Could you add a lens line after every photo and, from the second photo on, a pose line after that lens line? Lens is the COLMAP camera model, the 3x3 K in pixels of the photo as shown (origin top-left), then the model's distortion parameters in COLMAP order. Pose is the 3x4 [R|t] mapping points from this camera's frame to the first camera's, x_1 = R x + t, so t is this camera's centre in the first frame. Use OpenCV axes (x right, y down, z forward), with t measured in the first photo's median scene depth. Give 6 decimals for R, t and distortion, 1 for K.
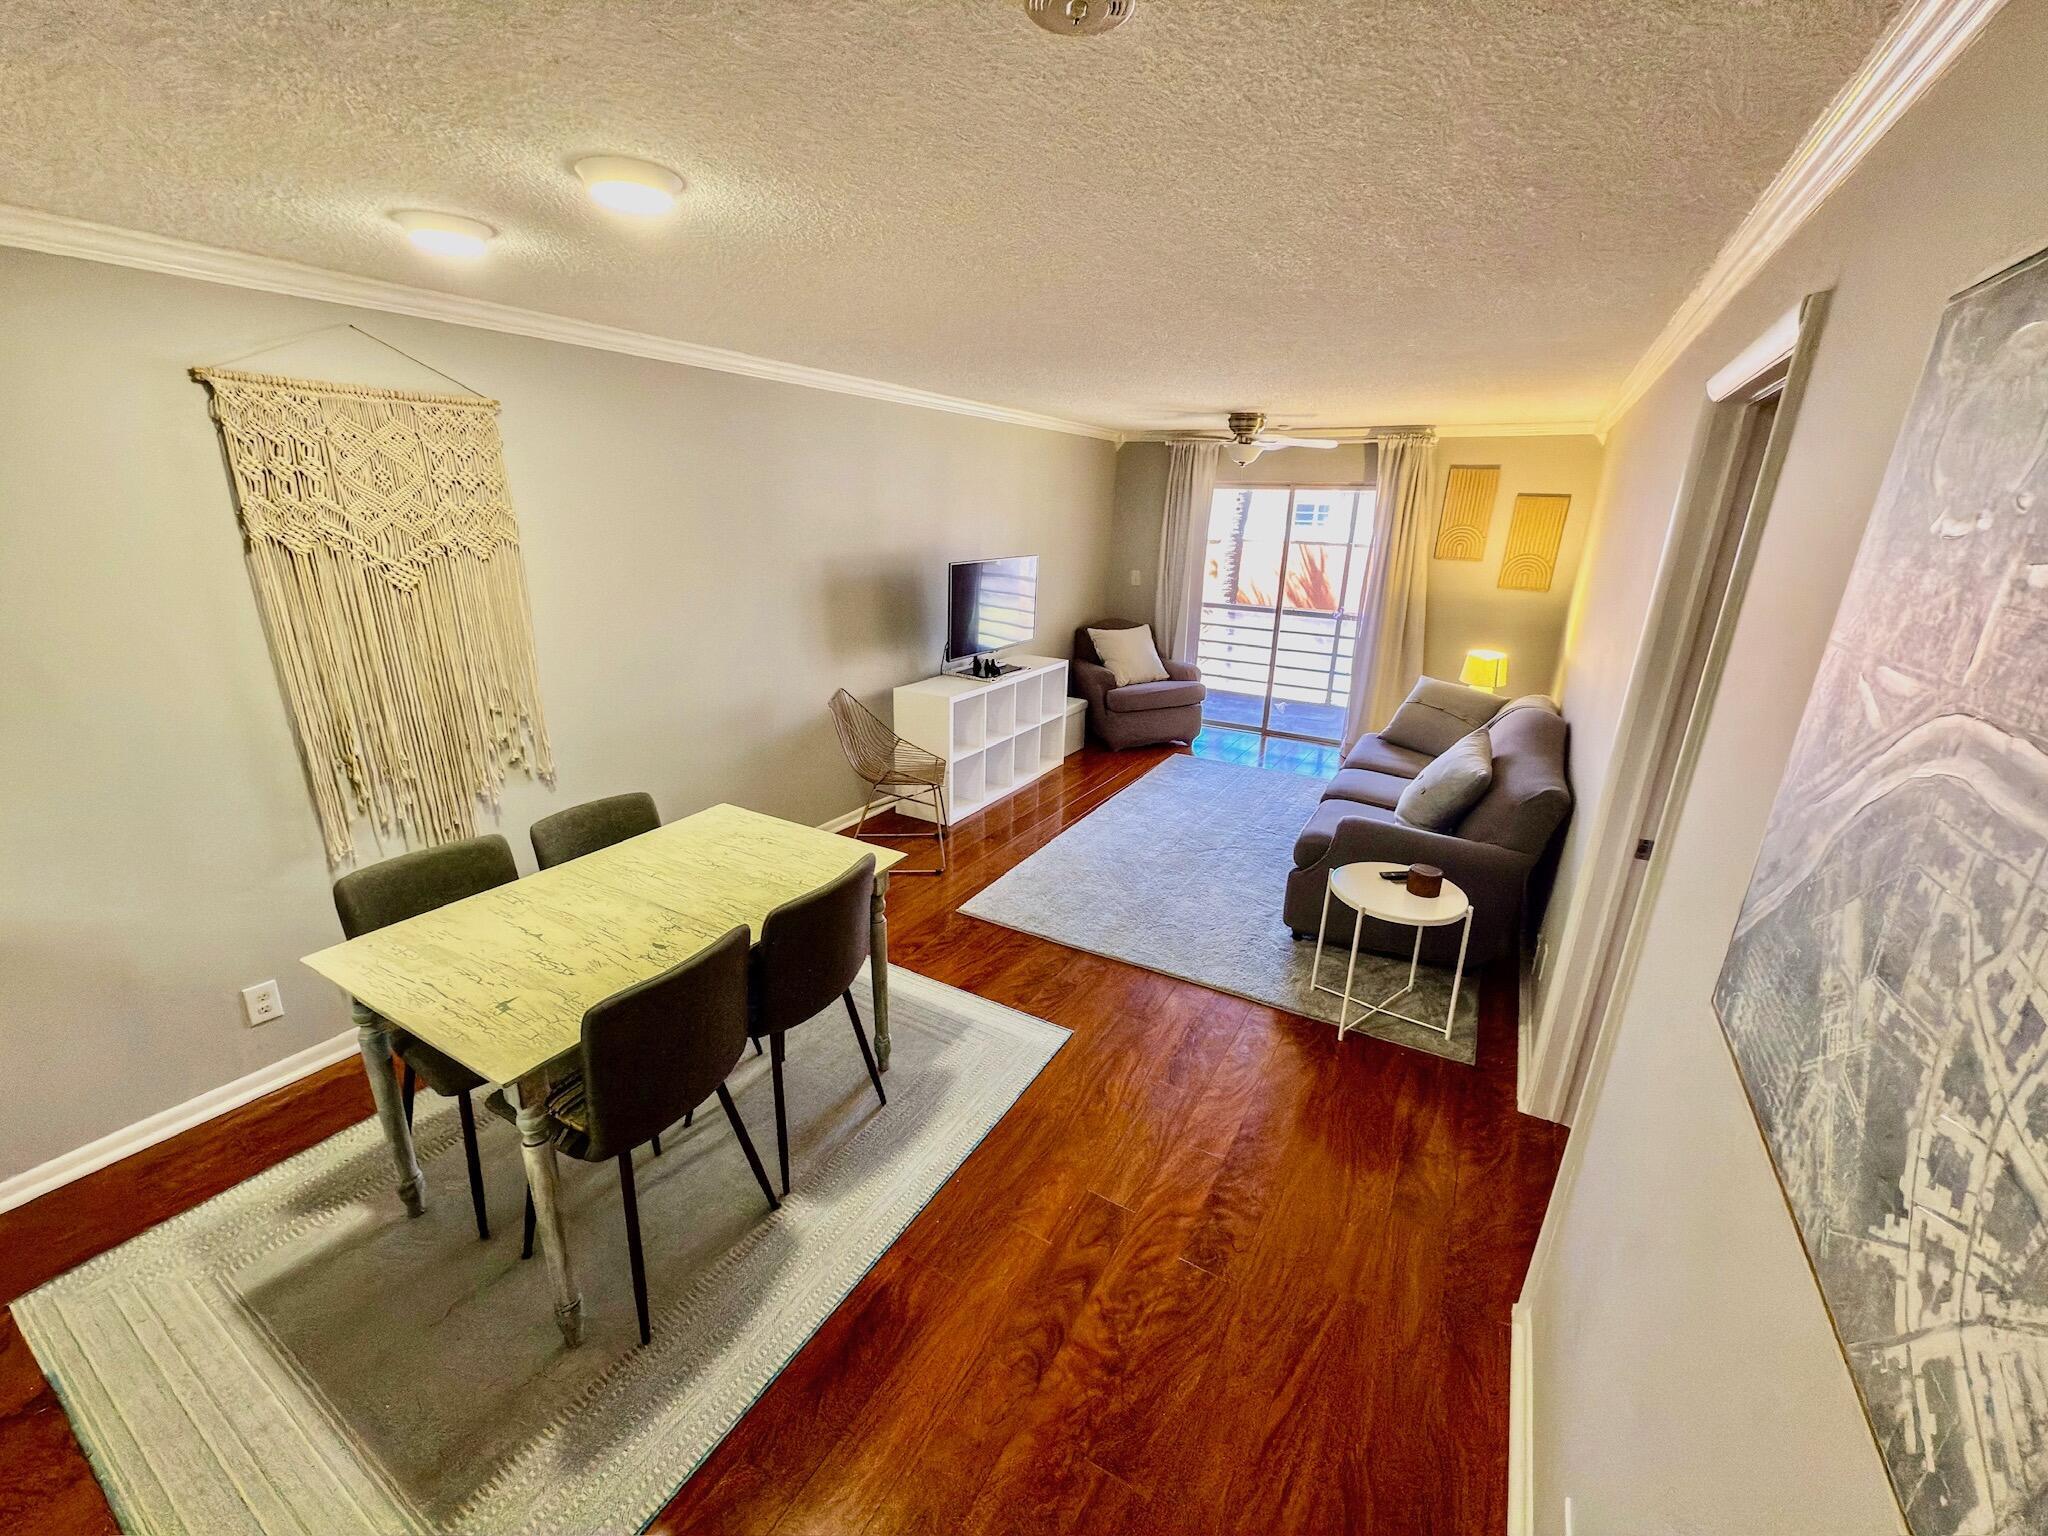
lens RADIAL K [[814.9, 0, 1027.2], [0, 814.9, 765.4], [0, 0, 1]] dist [-0.004334, -0.000404]
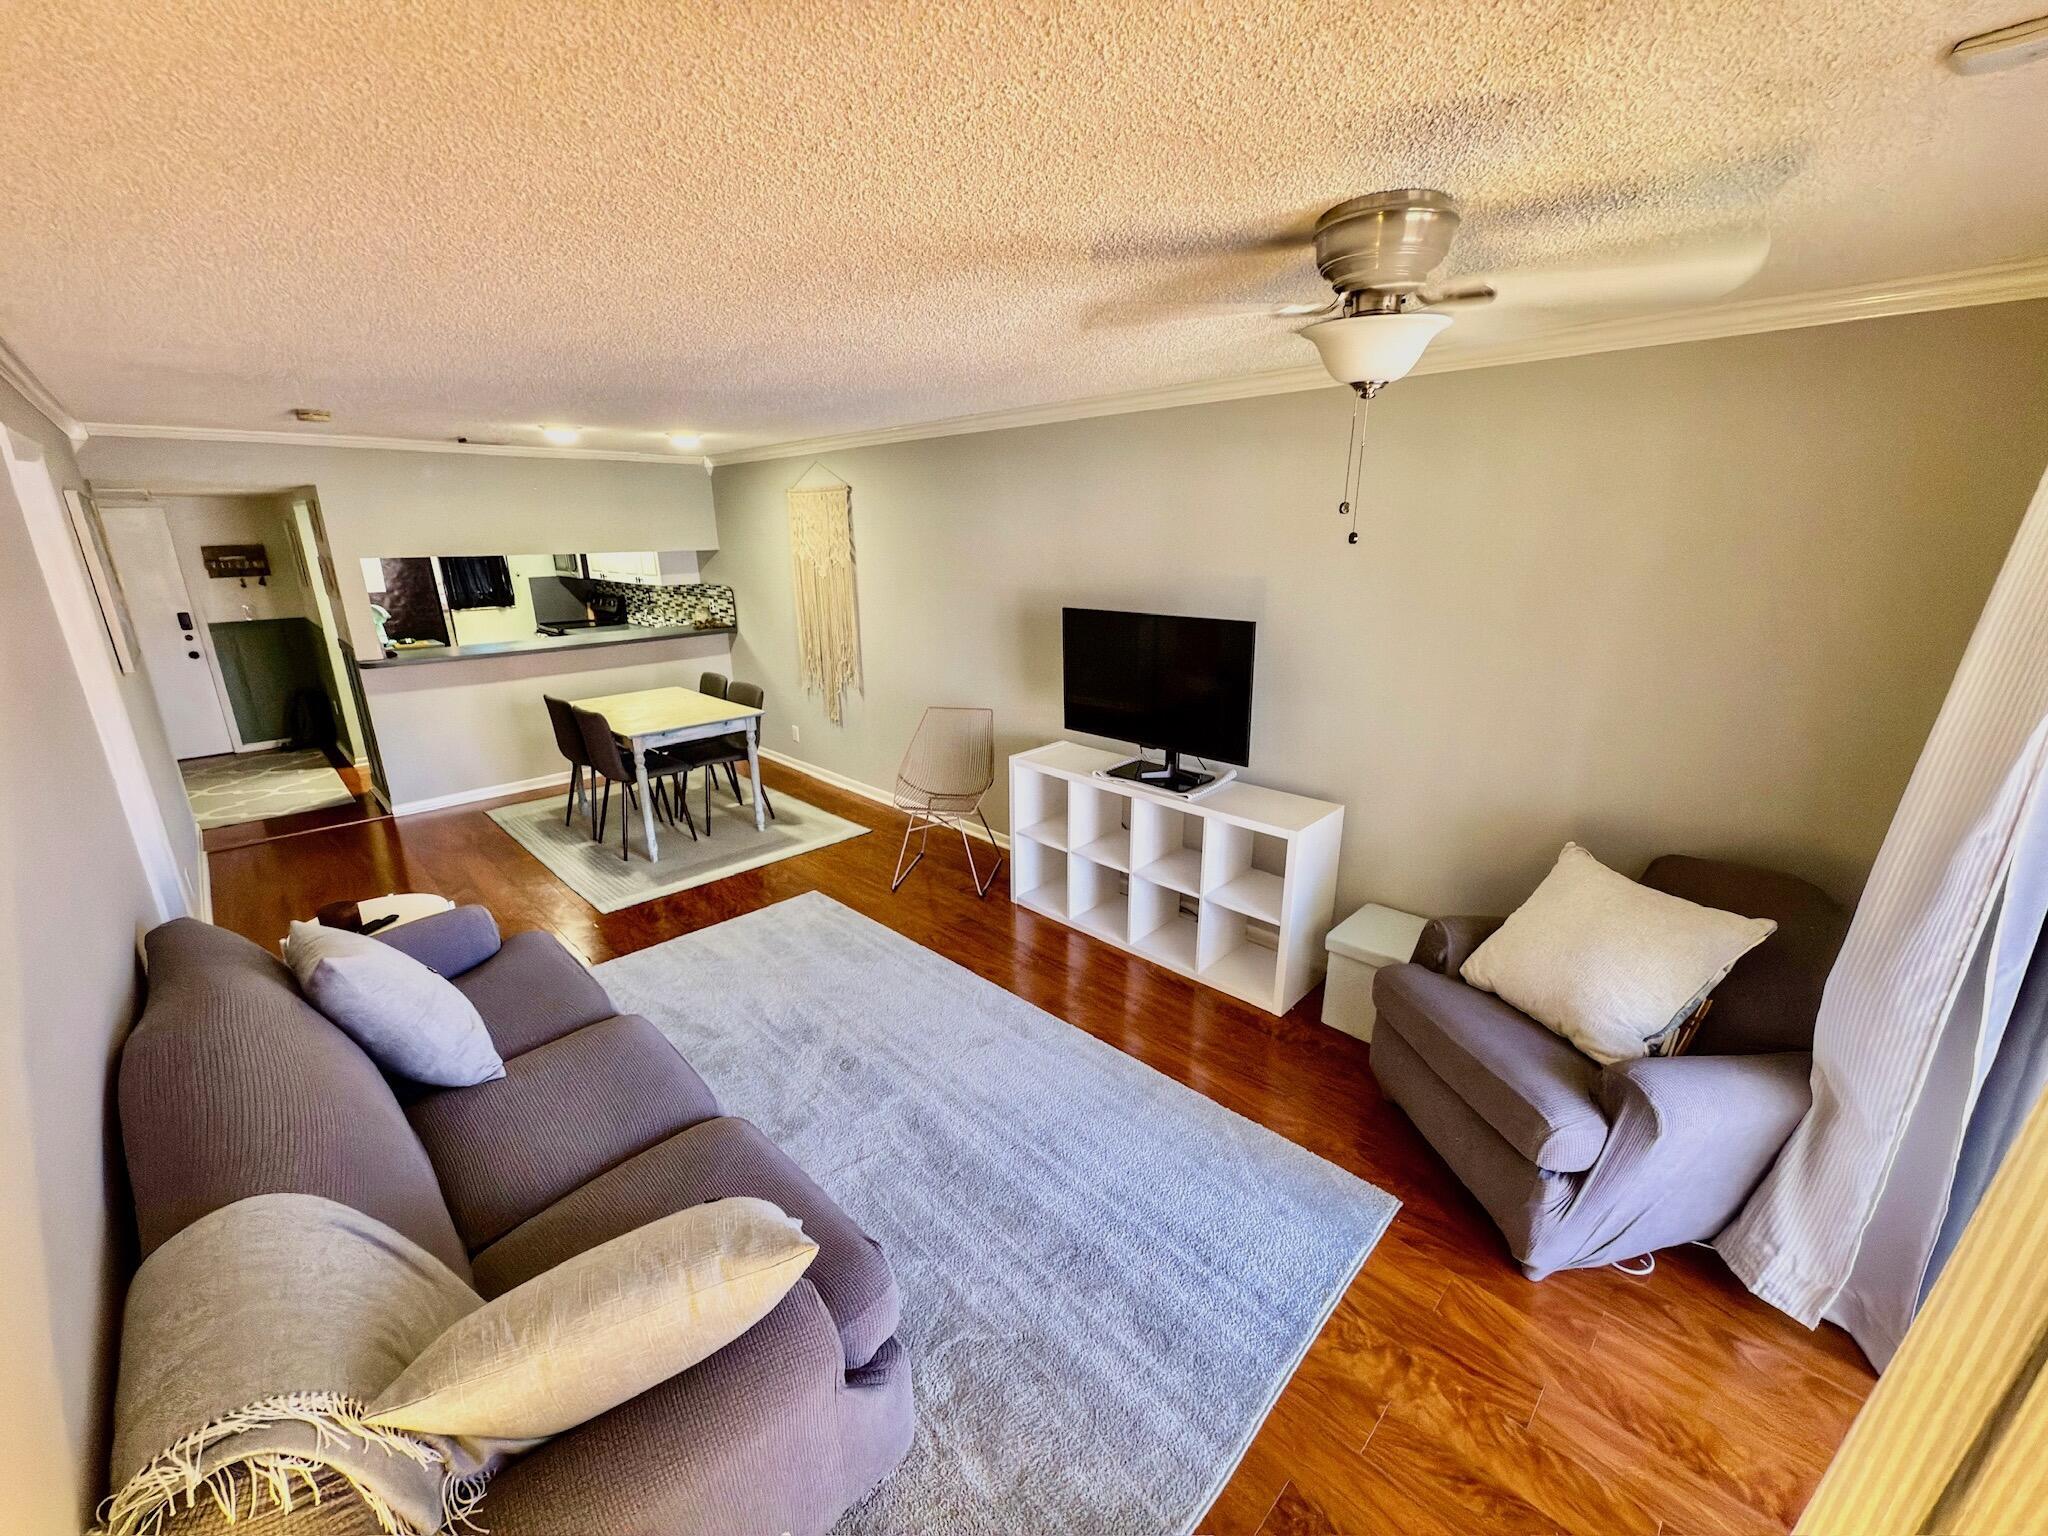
lens RADIAL K [[820.2, 0, 1024.7], [0, 820.2, 751.0], [0, 0, 1]] dist [0.001530, -0.000125]
pose [[-0.257000, 0.233481, -0.937784, 1.053790], [-0.294450, 0.905321, 0.306092, -0.528314], [0.920462, 0.354796, -0.163919, 1.698404]]
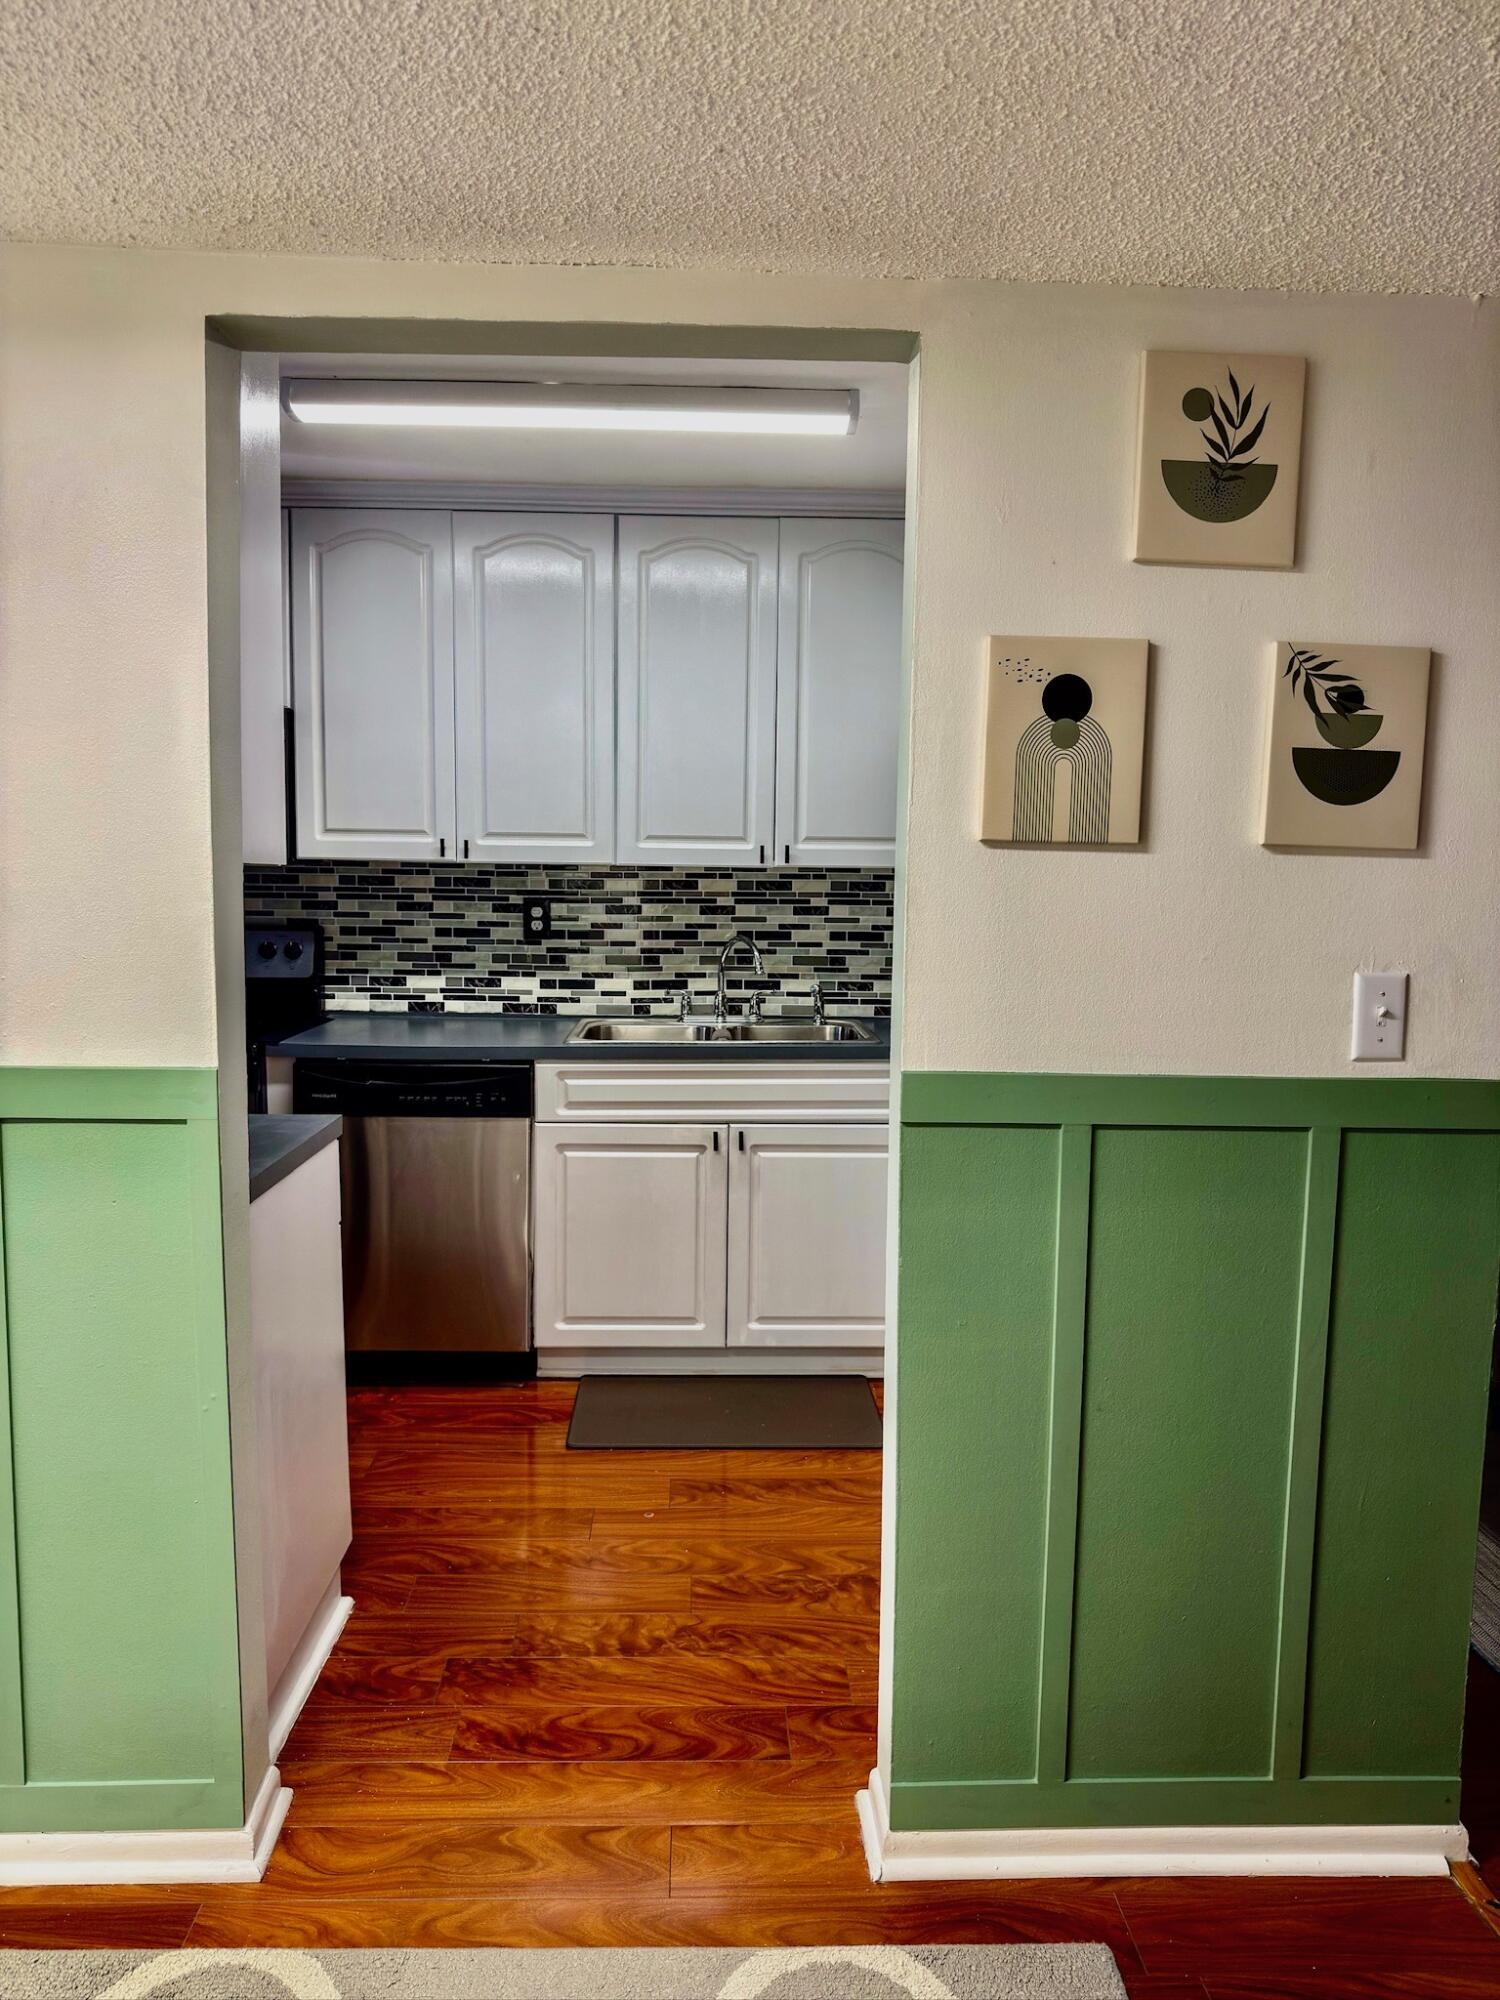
lens RADIAL K [[1414.7, 0, 737.5], [0, 1414.7, 1005.9], [0, 0, 1]] dist [-0.007185, -0.006996]
pose [[0.526745, 0.068473, -0.847261, 0.088380], [-0.266155, 0.959915, -0.087892, 0.320859], [0.807280, 0.271799, 0.523855, -0.525737]]
